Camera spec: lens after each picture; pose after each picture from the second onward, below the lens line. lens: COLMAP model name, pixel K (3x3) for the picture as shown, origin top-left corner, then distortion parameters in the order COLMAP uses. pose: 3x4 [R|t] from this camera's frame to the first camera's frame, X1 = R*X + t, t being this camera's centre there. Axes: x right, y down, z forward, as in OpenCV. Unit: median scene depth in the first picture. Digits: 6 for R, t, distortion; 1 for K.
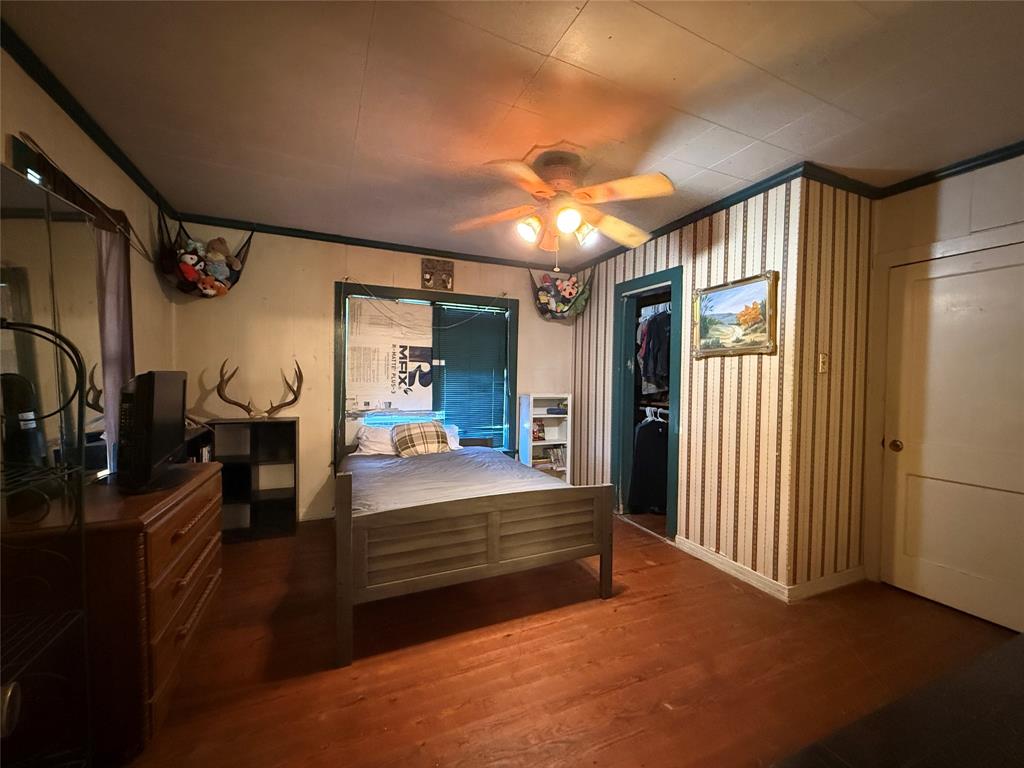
lens RADIAL K [[407.3, 0, 513.2], [0, 407.3, 386.6], [0, 0, 1]] dist [0.002497, -0.000059]
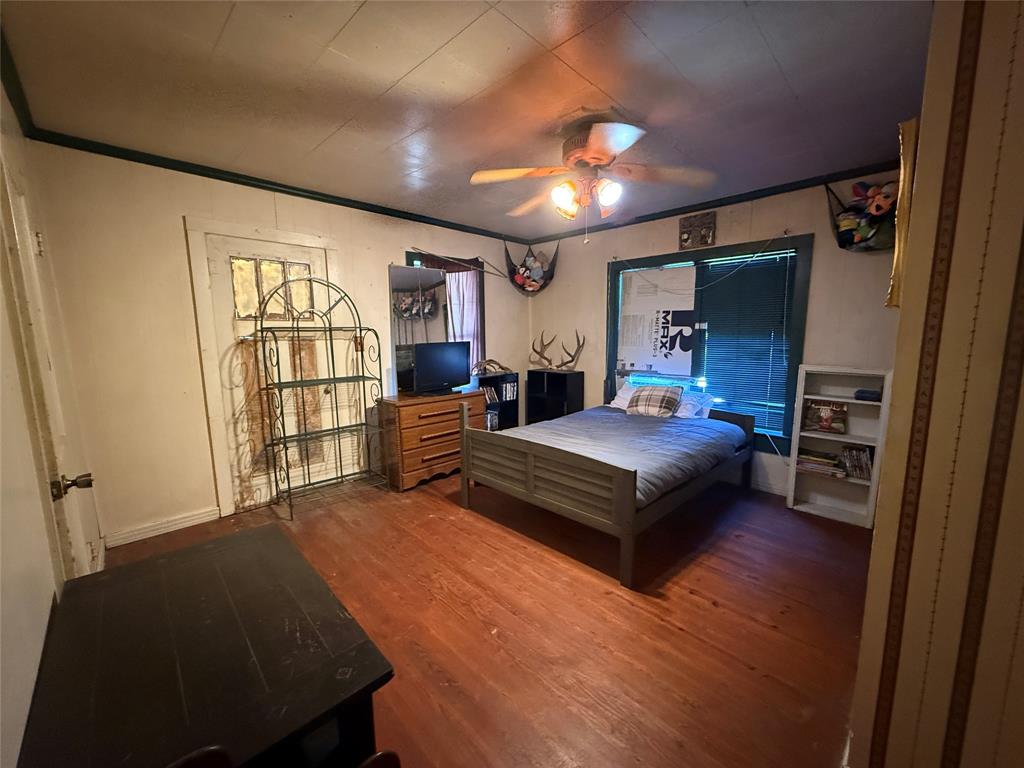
lens RADIAL K [[407.3, 0, 507.7], [0, 407.3, 386.6], [0, 0, 1]] dist [0.002497, -0.000059]
pose [[0.347090, 0.112630, -0.931044, 0.571647], [-0.009395, 0.993130, 0.116638, -0.026457], [0.937785, -0.031737, 0.345763, 0.260589]]
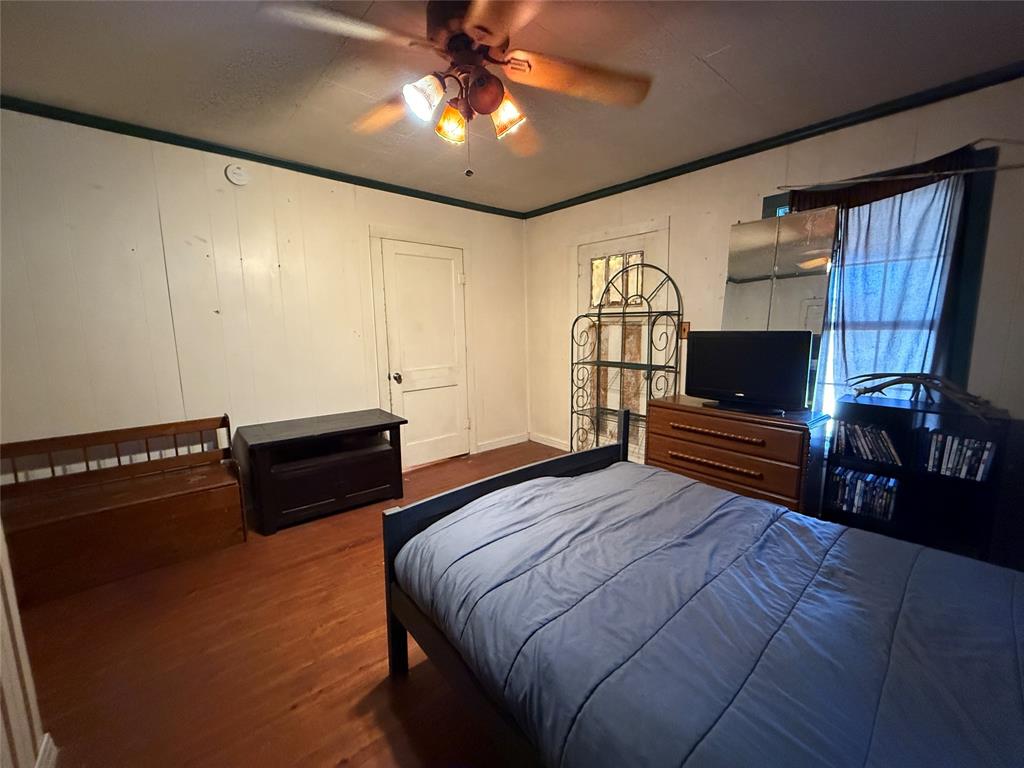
lens RADIAL K [[407.3, 0, 508.0], [0, 407.3, 383.1], [0, 0, 1]] dist [0.002497, -0.000059]
pose [[-0.957411, 0.039305, -0.286039, 0.136790], [-0.008401, 0.986479, 0.163671, -0.038075], [0.288605, 0.159103, -0.944136, 0.965063]]
